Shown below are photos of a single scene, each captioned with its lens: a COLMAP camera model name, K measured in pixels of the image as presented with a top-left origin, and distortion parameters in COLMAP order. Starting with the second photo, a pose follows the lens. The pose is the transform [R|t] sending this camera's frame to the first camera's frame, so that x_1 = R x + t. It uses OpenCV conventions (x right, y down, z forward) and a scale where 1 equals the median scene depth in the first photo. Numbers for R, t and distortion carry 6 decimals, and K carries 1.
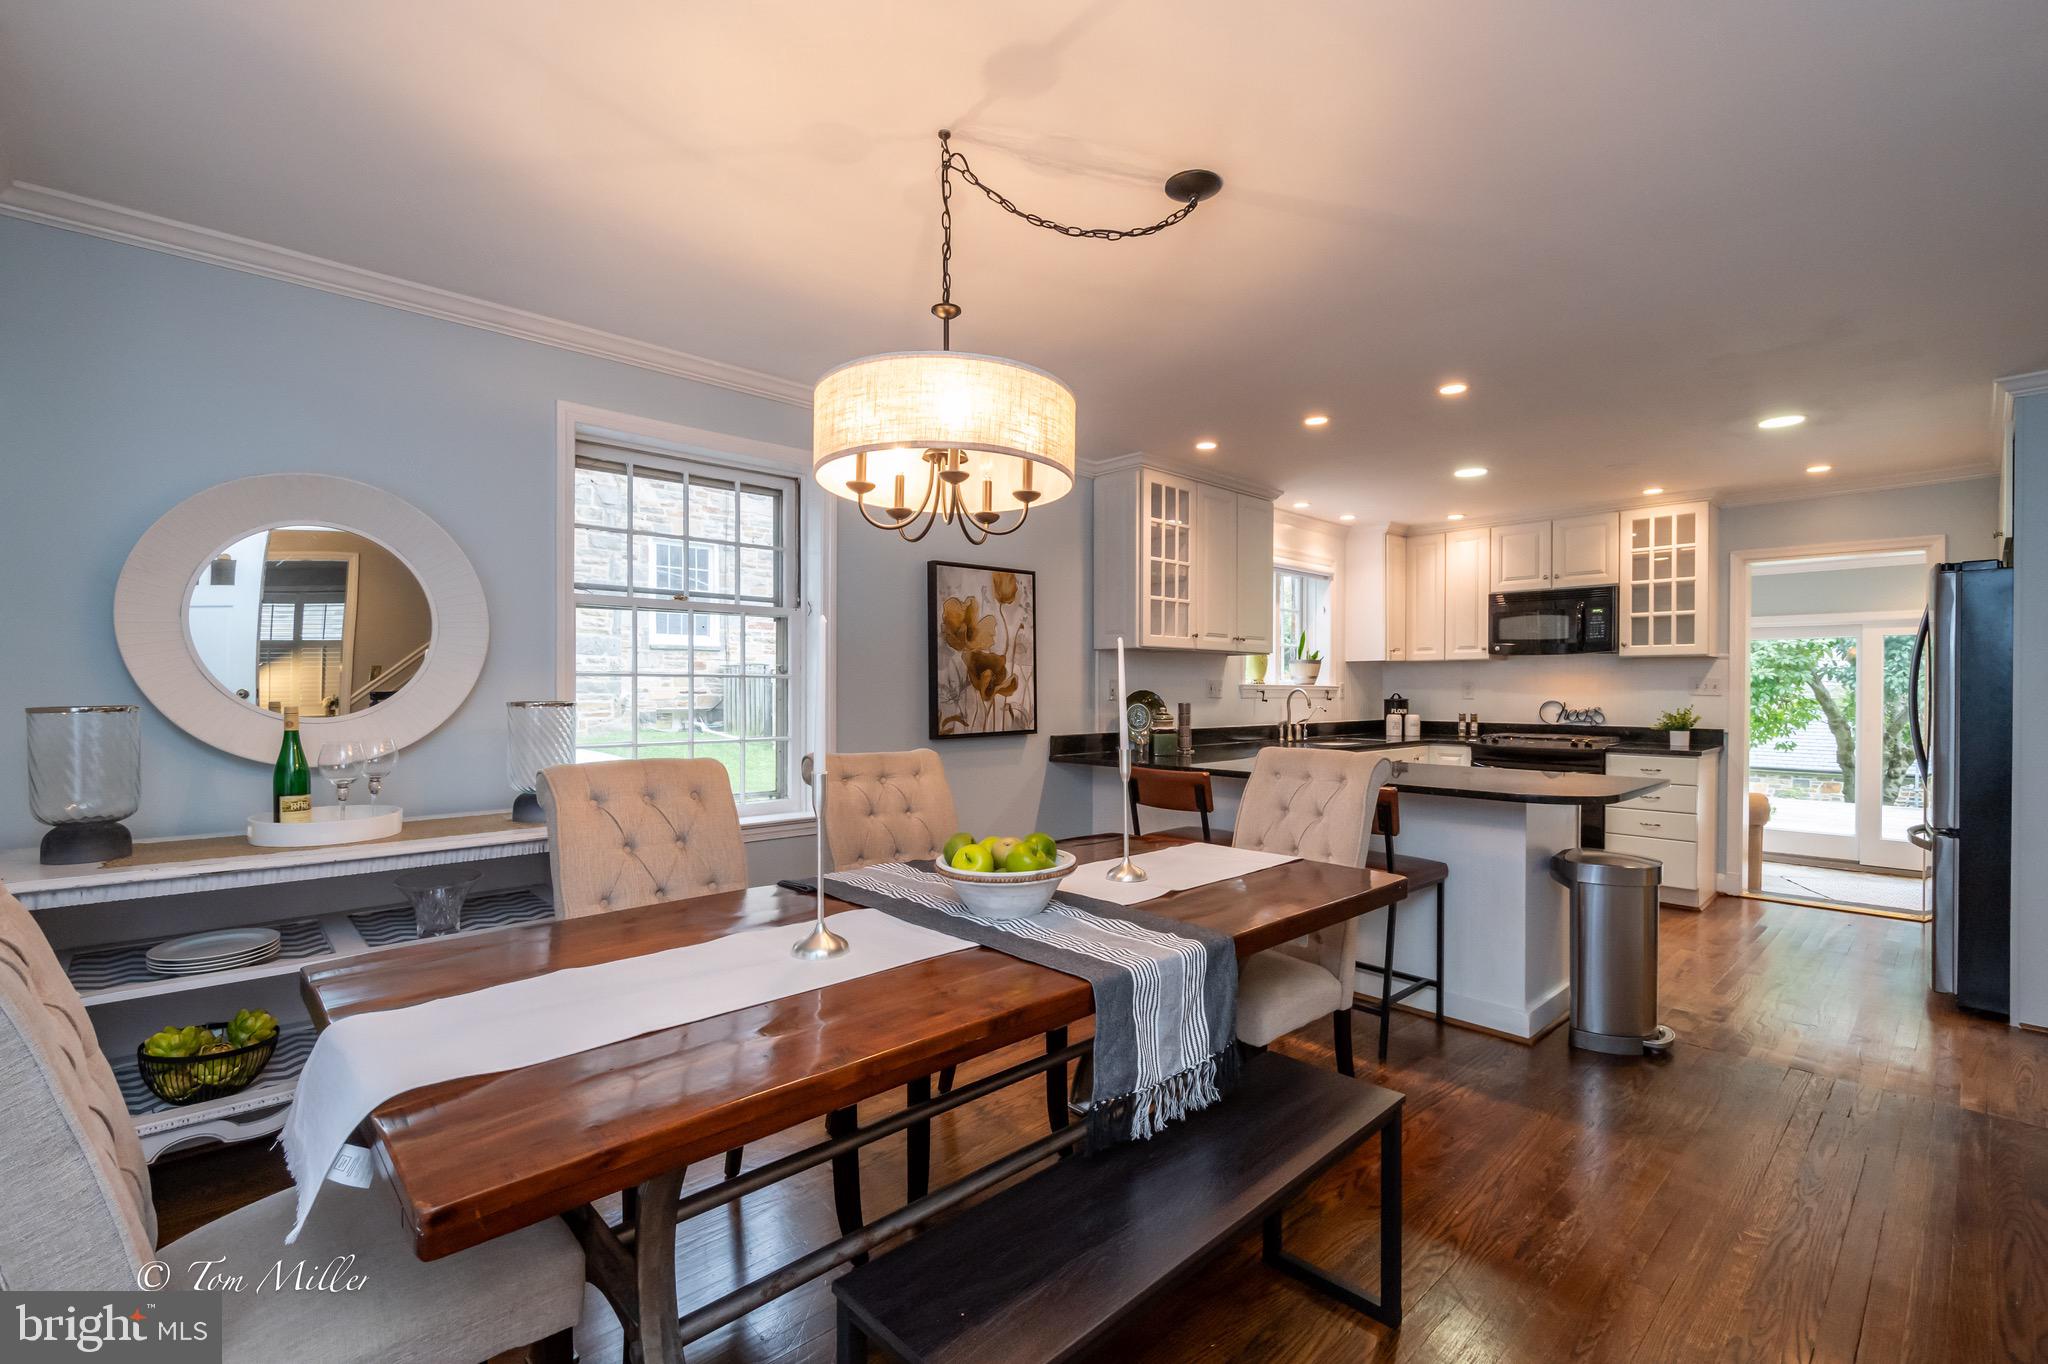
lens RADIAL K [[921.0, 0, 1026.5], [0, 921.0, 690.5], [0, 0, 1]] dist [0.007436, -0.005246]
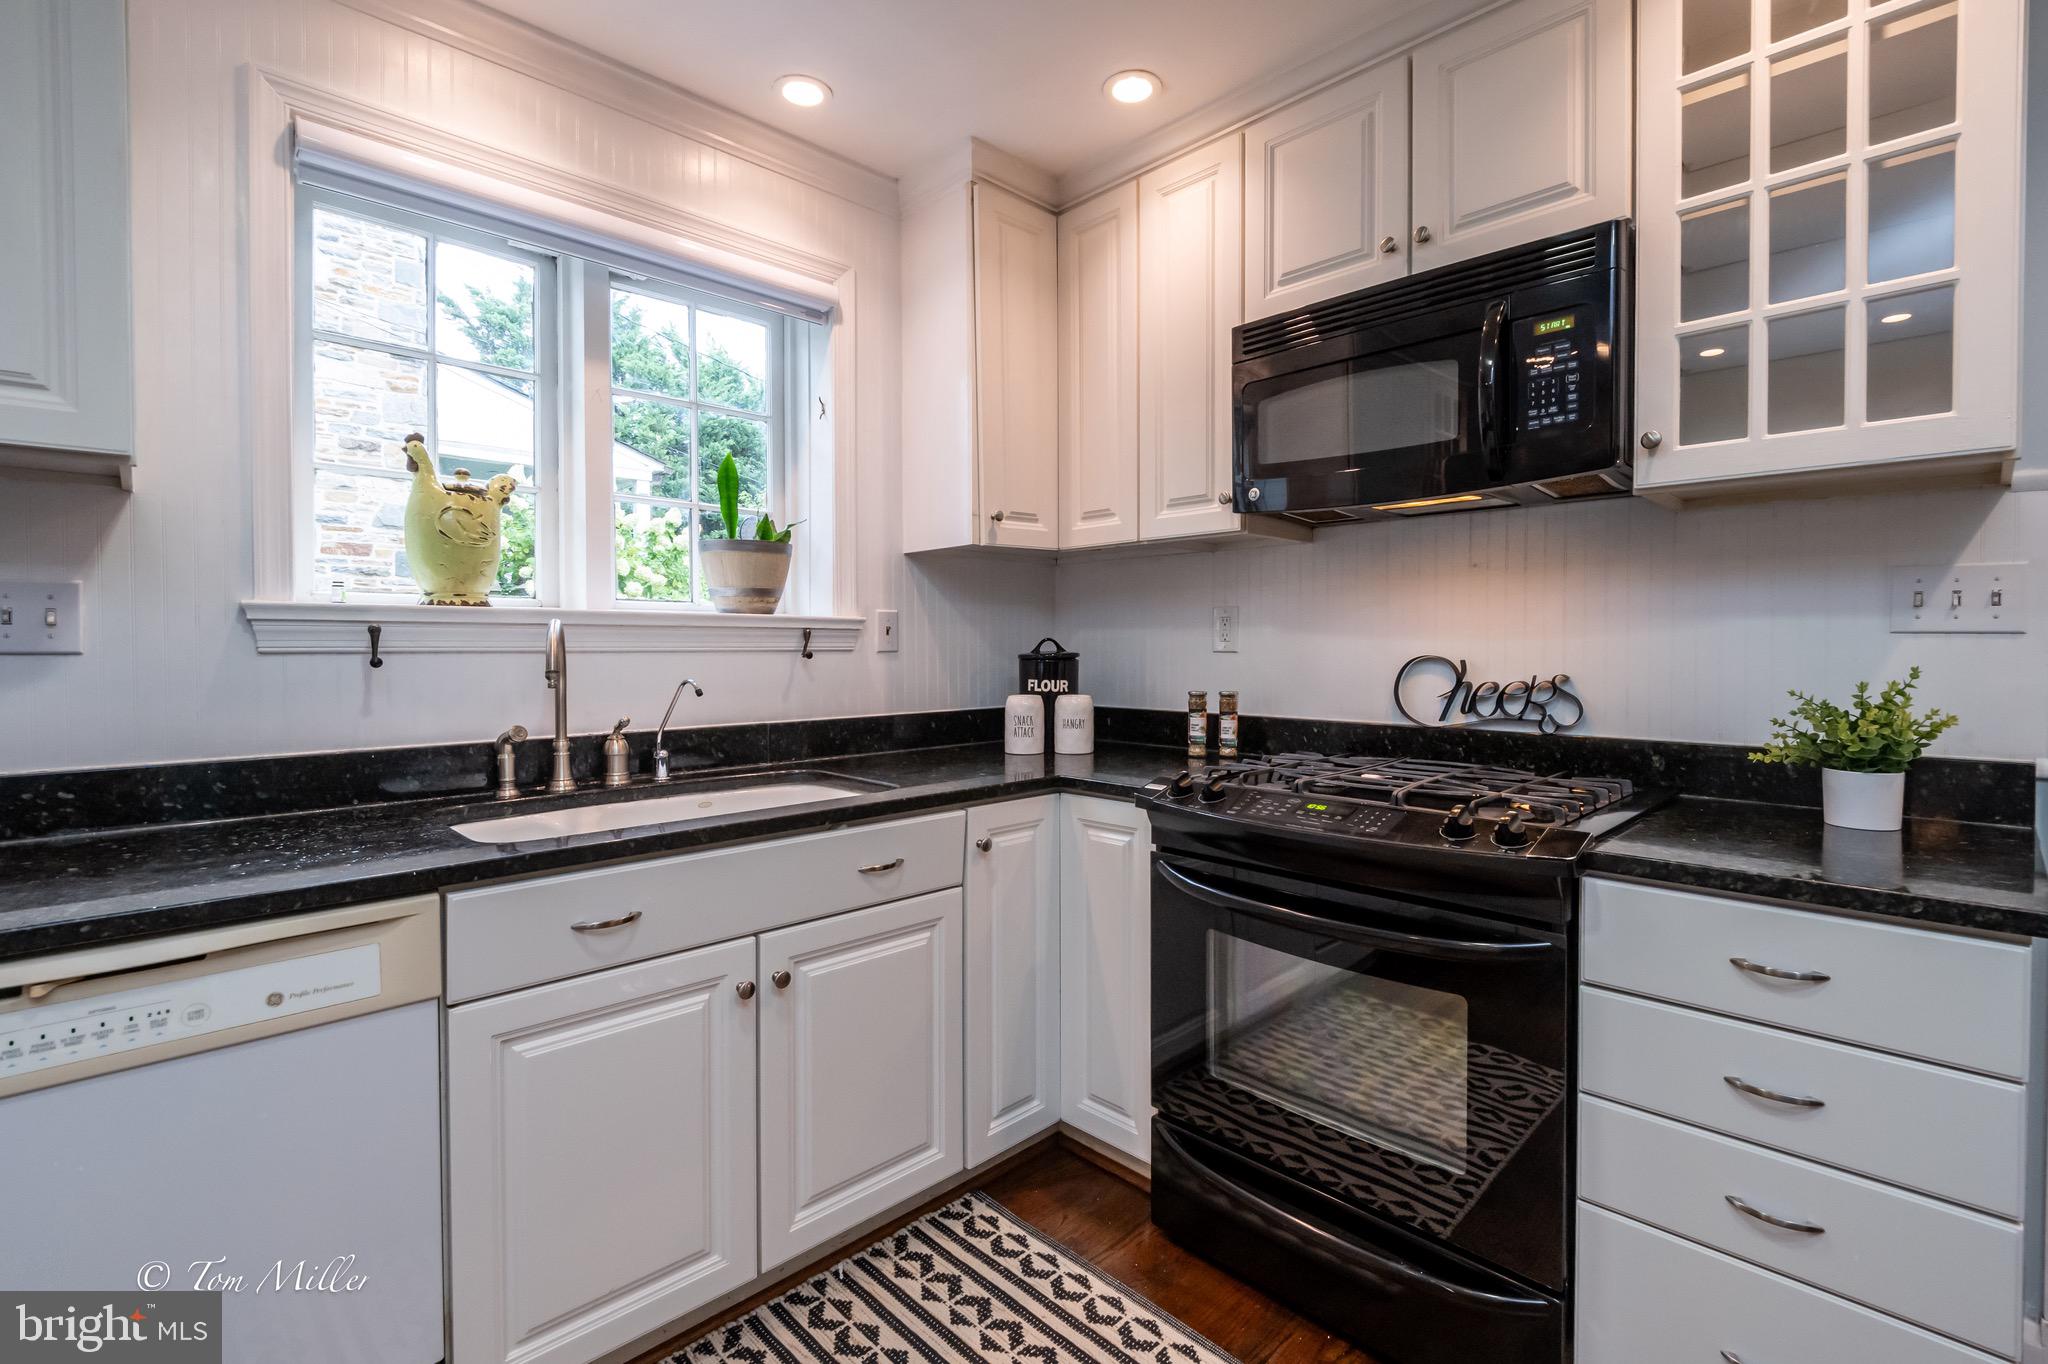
lens RADIAL K [[921.0, 0, 1045.7], [0, 921.0, 657.8], [0, 0, 1]] dist [0.007436, -0.005246]
pose [[0.999785, -0.006534, 0.019689, 0.472815], [0.006259, 0.999883, 0.013990, 0.007337], [-0.019778, -0.013864, 0.999708, 0.746079]]
